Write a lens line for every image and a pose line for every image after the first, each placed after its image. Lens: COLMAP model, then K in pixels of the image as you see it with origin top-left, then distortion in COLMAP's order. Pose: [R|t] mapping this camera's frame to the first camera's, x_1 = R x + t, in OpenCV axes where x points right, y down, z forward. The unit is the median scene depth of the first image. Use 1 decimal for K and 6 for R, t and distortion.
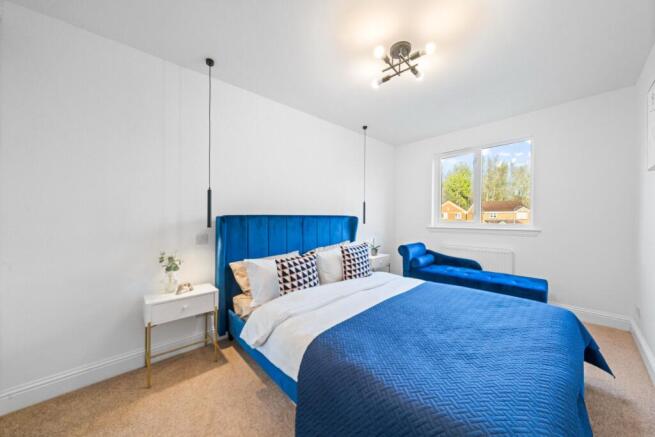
lens RADIAL K [[226.9, 0, 326.5], [0, 226.9, 226.0], [0, 0, 1]] dist [-0.000011, -0.000044]
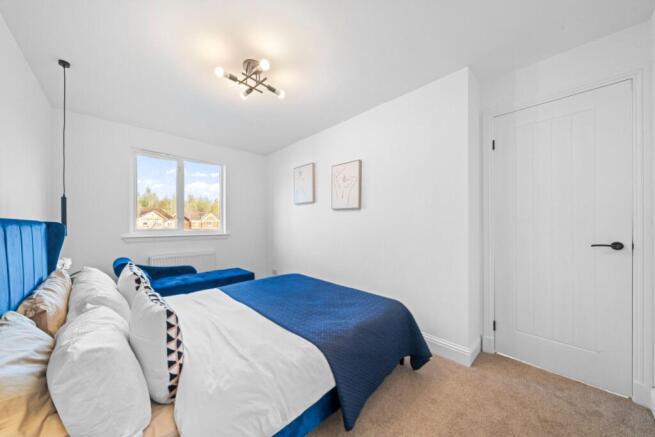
lens RADIAL K [[226.9, 0, 326.5], [0, 226.9, 226.0], [0, 0, 1]] dist [-0.000011, -0.000044]
pose [[-0.015840, 0.000685, 0.999874, -0.417062], [0.036938, 0.999318, -0.000099, -0.008210], [-0.999192, 0.036932, -0.015854, 0.388464]]
